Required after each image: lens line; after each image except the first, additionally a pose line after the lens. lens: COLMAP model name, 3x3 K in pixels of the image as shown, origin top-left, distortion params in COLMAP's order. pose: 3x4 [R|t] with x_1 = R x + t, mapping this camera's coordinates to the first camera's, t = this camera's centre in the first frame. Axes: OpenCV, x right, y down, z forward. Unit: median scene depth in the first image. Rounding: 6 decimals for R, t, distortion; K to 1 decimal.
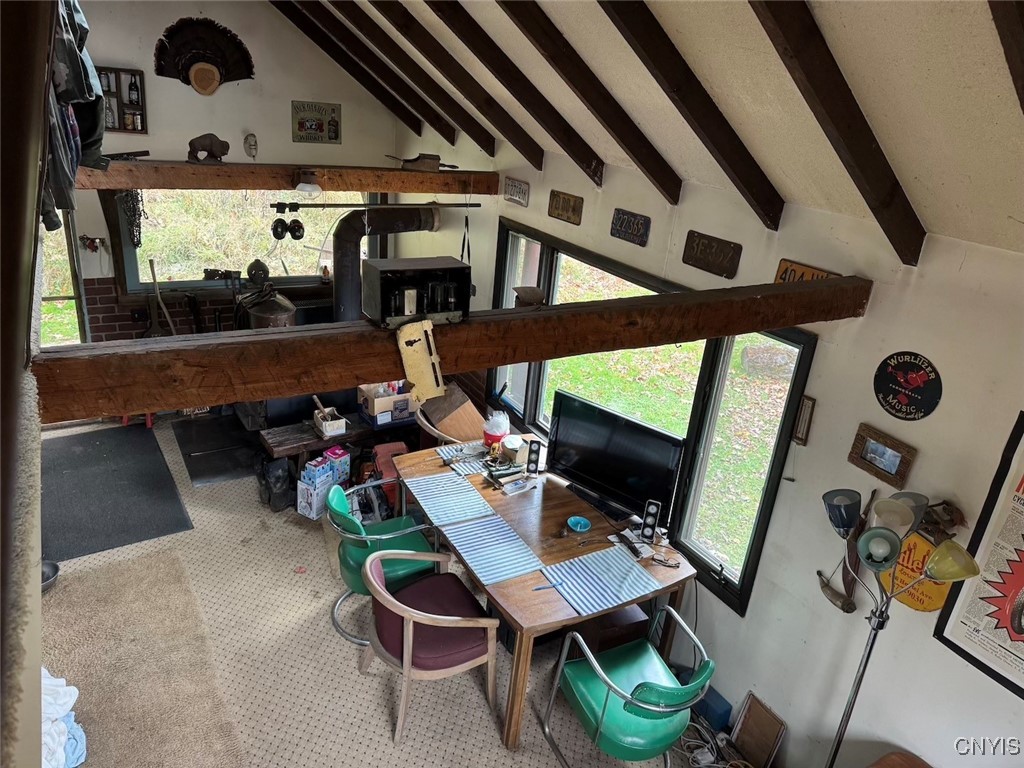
lens RADIAL K [[714.9, 0, 515.5], [0, 714.9, 379.4], [0, 0, 1]] dist [0.064752, -0.066050]
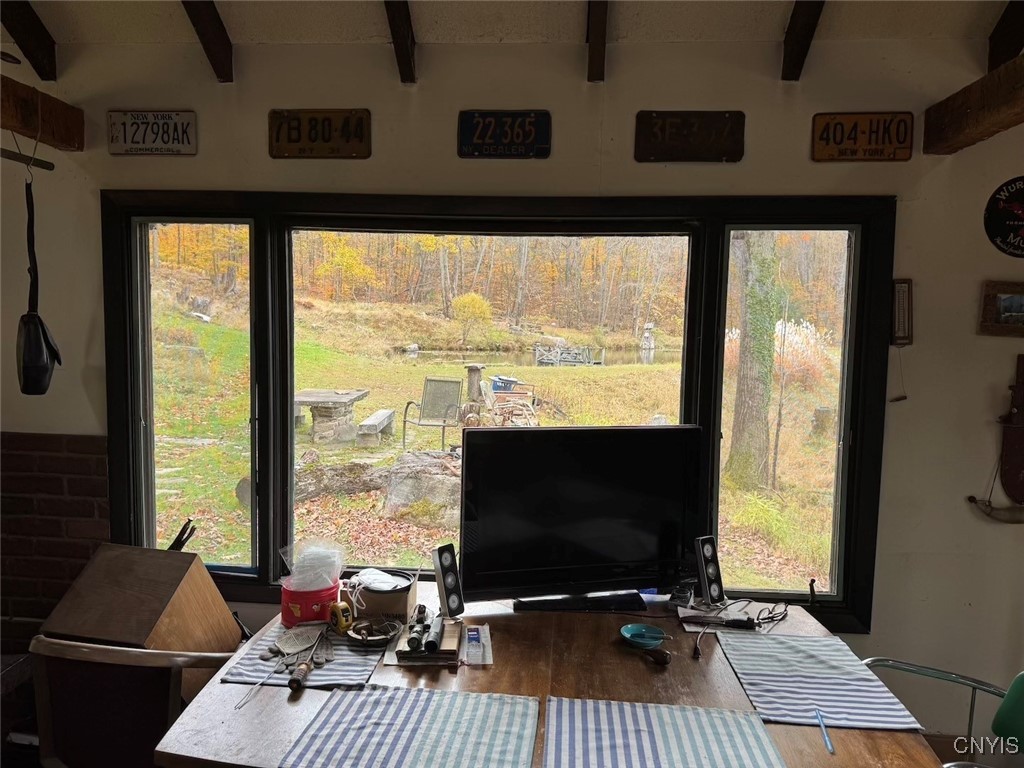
lens RADIAL K [[714.9, 0, 510.6], [0, 714.9, 380.4], [0, 0, 1]] dist [0.064752, -0.066050]
pose [[0.568490, -0.141581, 0.810416, -0.295702], [0.338522, 0.938077, -0.073583, 0.026294], [-0.749815, 0.316174, 0.581216, 0.566897]]
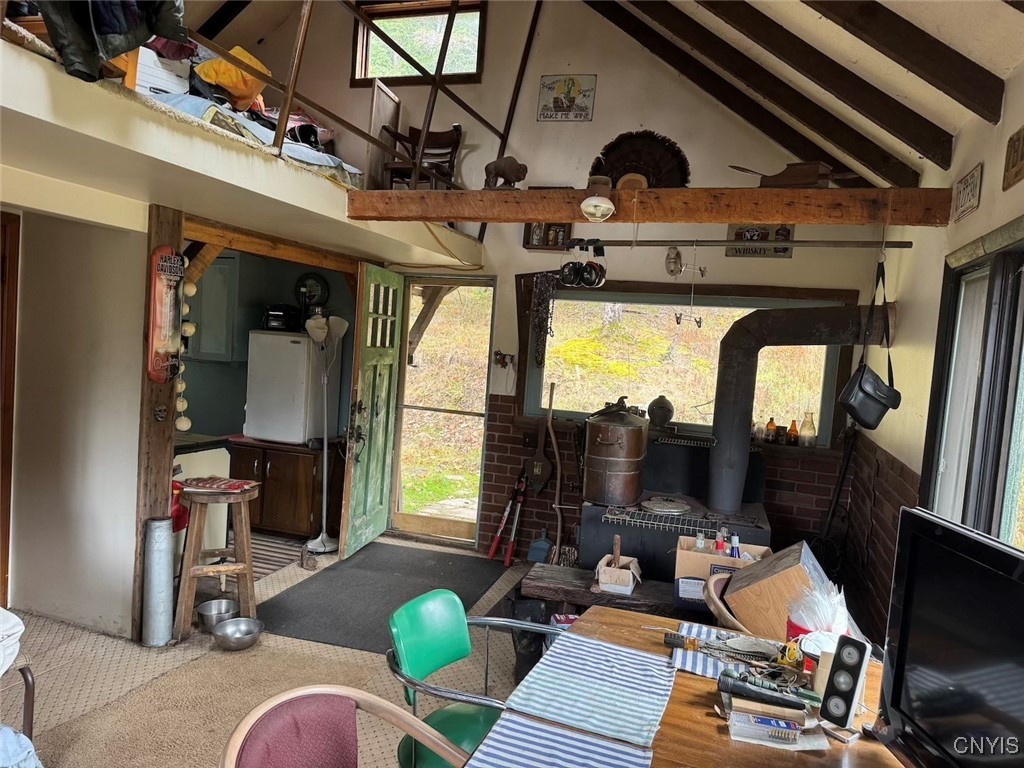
lens RADIAL K [[714.9, 0, 509.1], [0, 714.9, 389.1], [0, 0, 1]] dist [0.064752, -0.066050]
pose [[0.649578, 0.008151, -0.760252, 0.187462], [-0.300103, 0.921498, -0.246536, 0.101475], [0.698561, 0.388297, 0.601030, 0.502007]]
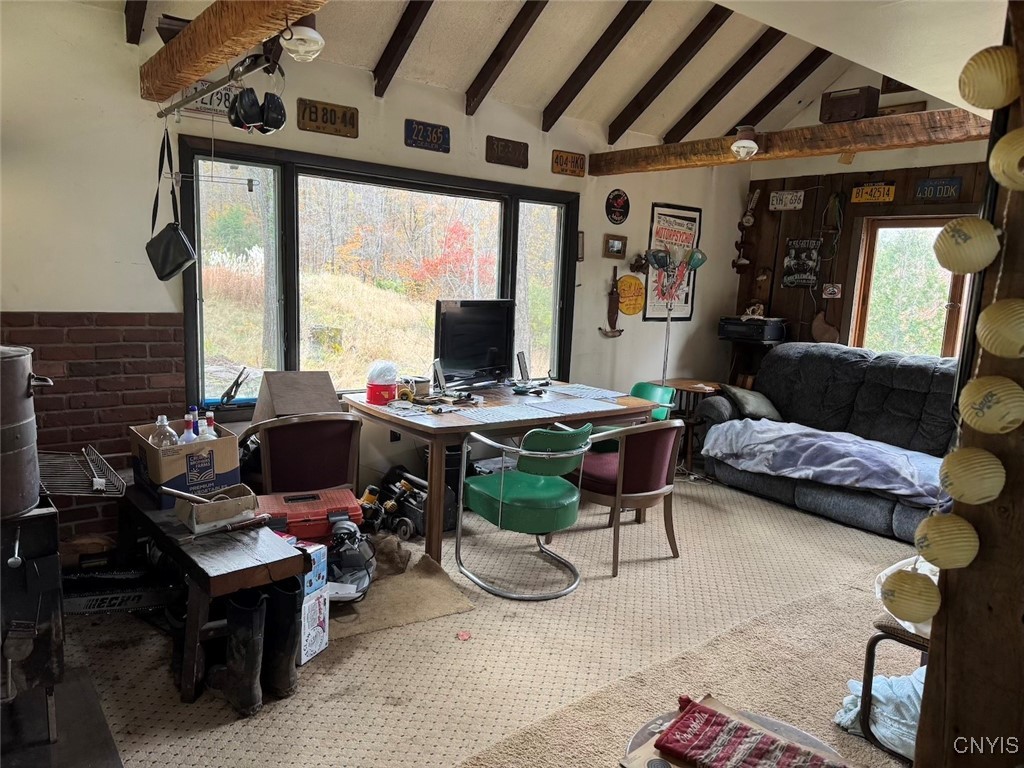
lens RADIAL K [[714.9, 0, 510.7], [0, 714.9, 384.2], [0, 0, 1]] dist [0.064752, -0.066050]
pose [[-0.127393, -0.250567, 0.959681, -0.821033], [0.318514, 0.905982, 0.278828, -0.109345], [-0.939319, 0.341192, -0.035607, 0.845925]]
